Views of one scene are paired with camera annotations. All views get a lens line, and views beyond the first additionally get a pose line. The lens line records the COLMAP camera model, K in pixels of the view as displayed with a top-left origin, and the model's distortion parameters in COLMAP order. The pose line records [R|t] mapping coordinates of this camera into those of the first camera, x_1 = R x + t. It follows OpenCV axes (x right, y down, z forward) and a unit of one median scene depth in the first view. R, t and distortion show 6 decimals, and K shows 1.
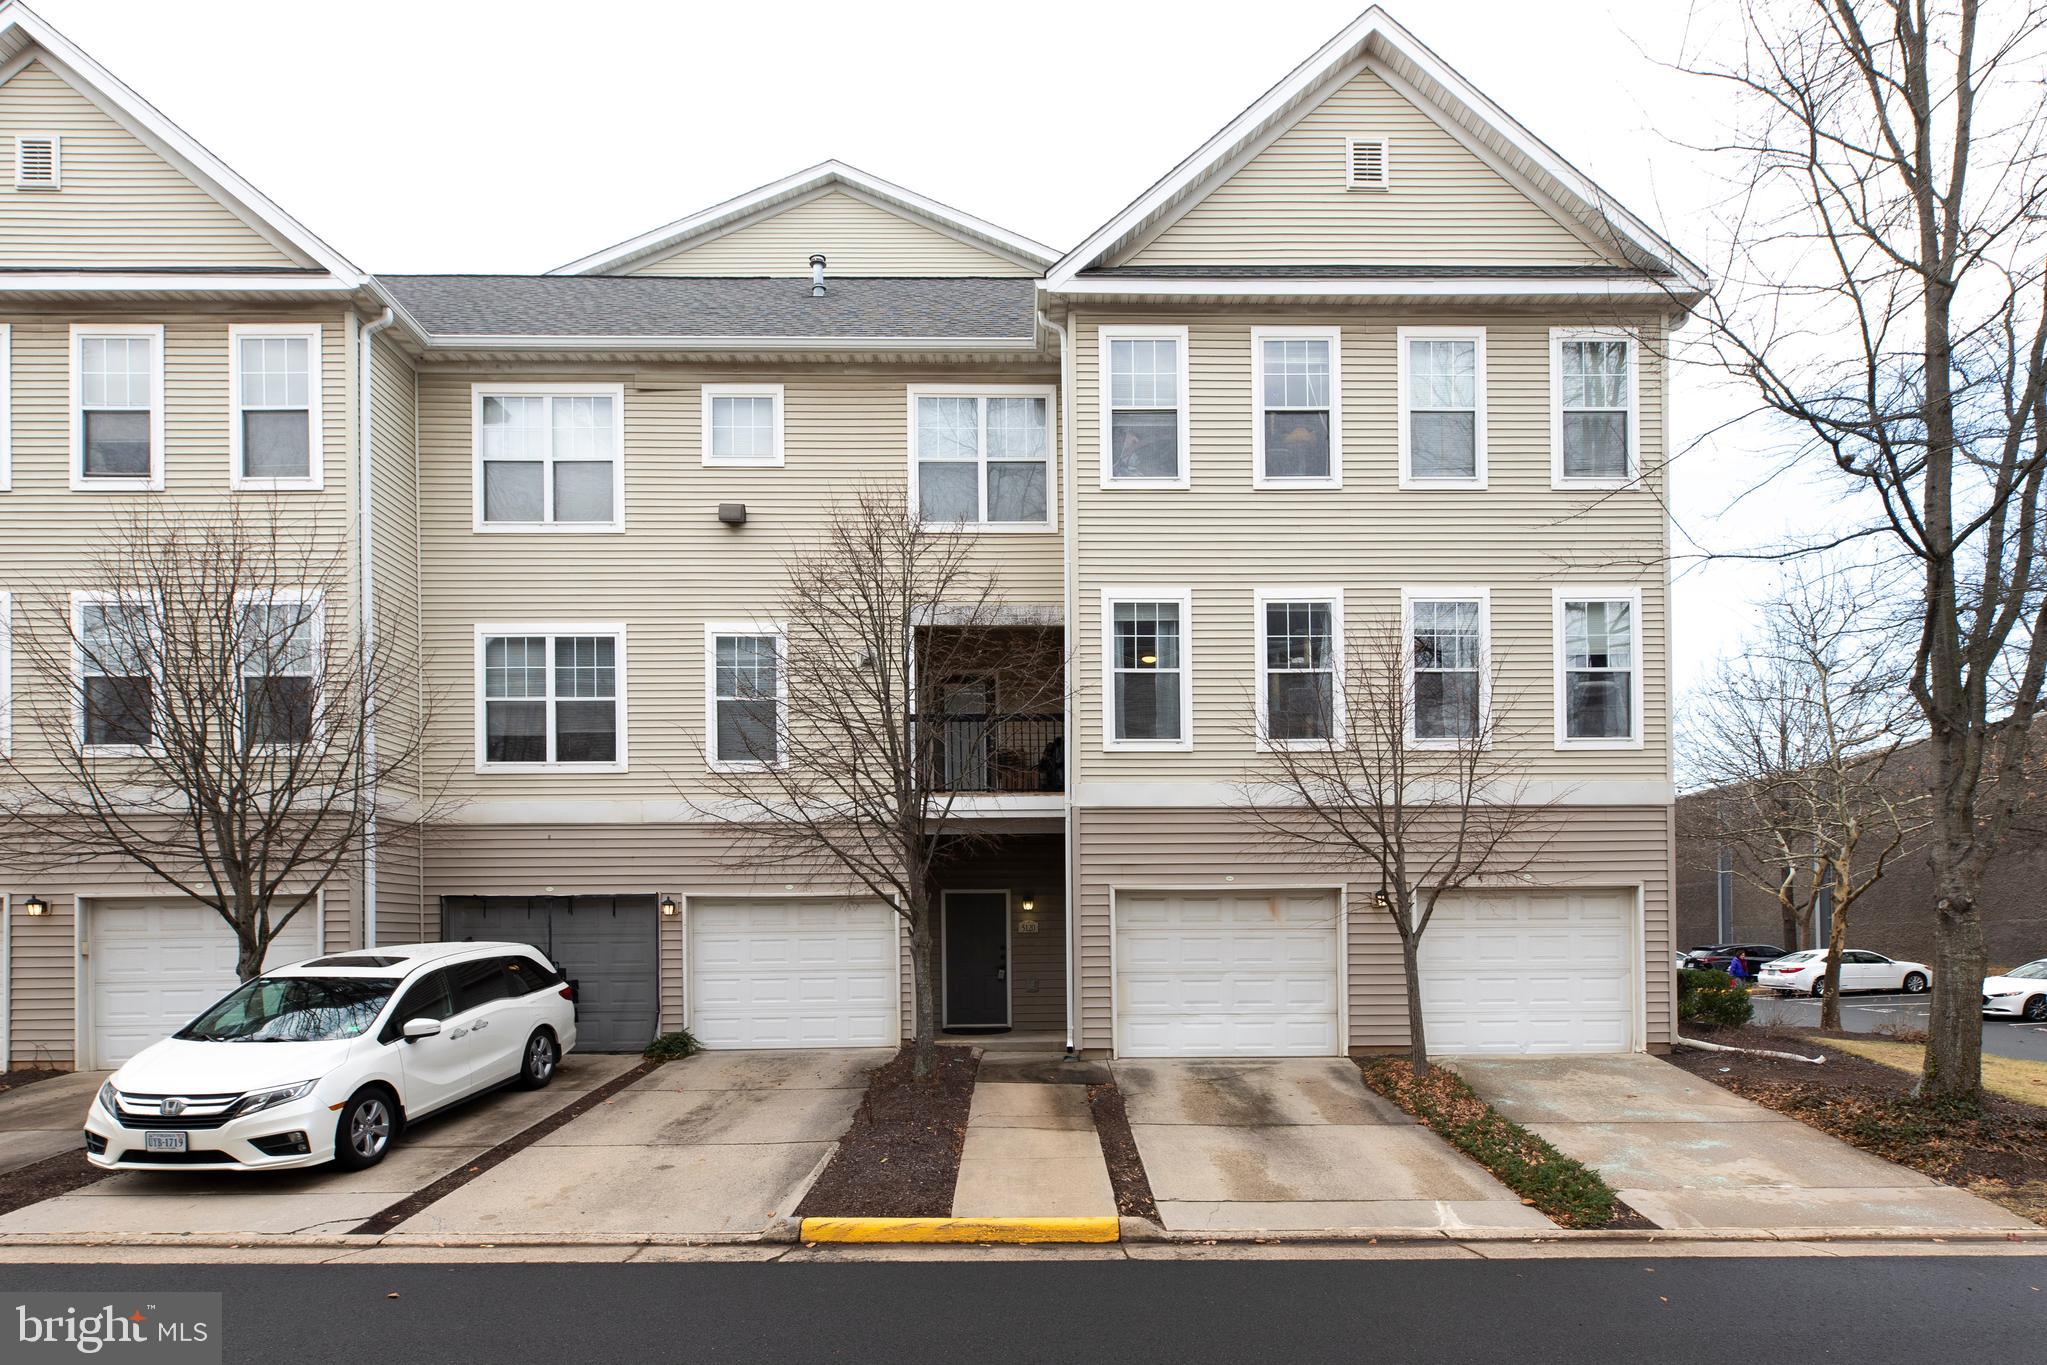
lens RADIAL K [[987.5, 0, 1031.2], [0, 987.5, 884.9], [0, 0, 1]] dist [0.003495, 0.000377]
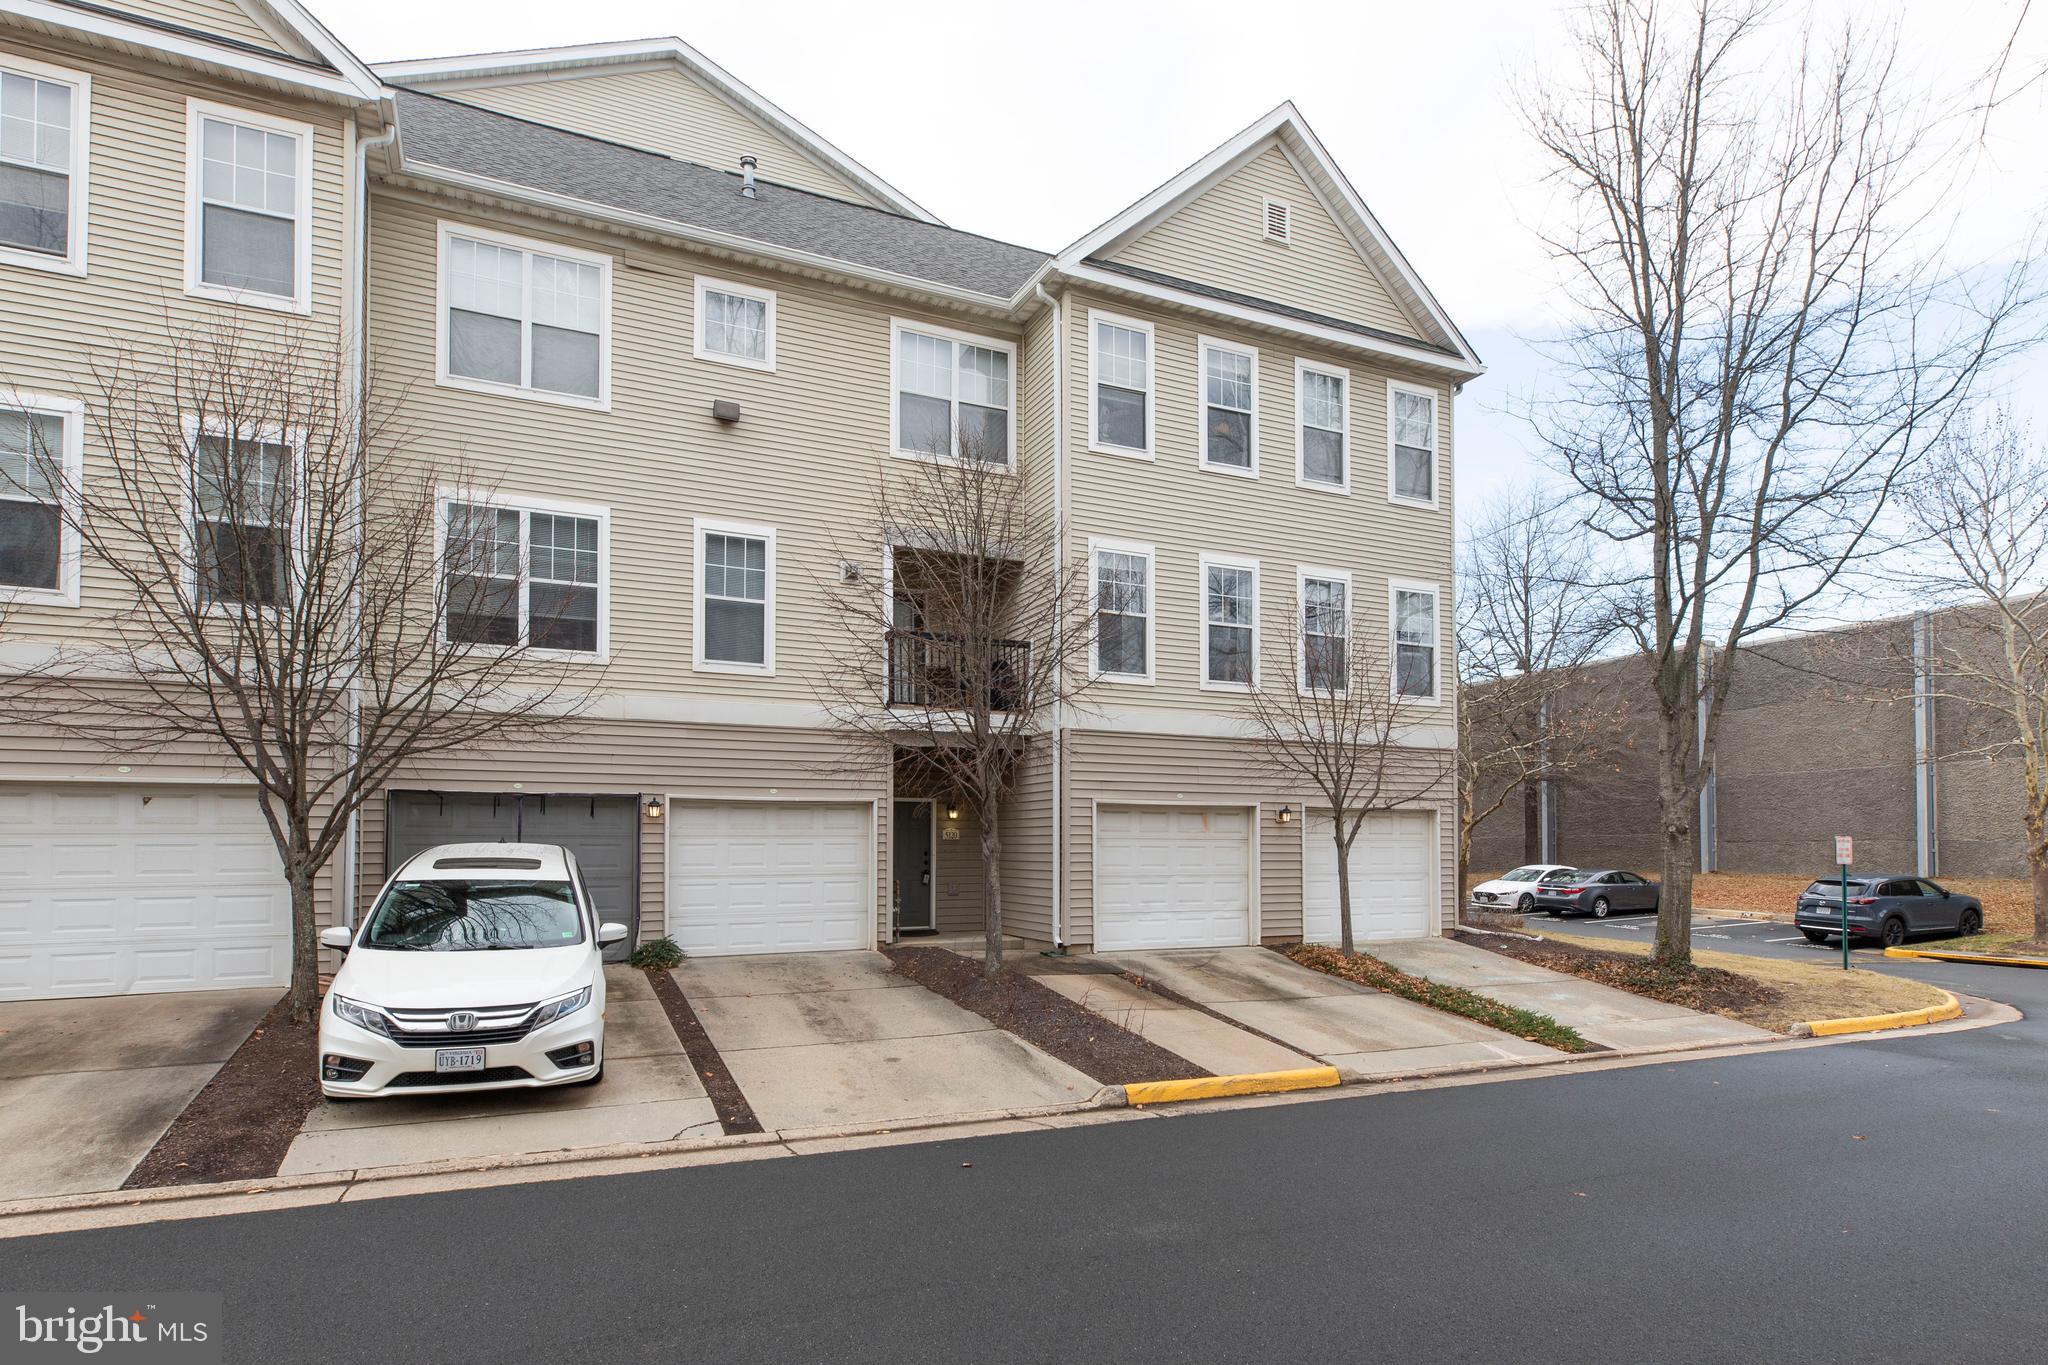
lens RADIAL K [[984.8, 0, 1019.4], [0, 984.8, 769.7], [0, 0, 1]] dist [0.004520, 0.000437]
pose [[0.929188, 0.038273, 0.367621, -0.395456], [-0.029643, 0.999137, -0.029097, 0.002339], [-0.368418, 0.016139, 0.929520, -0.018720]]
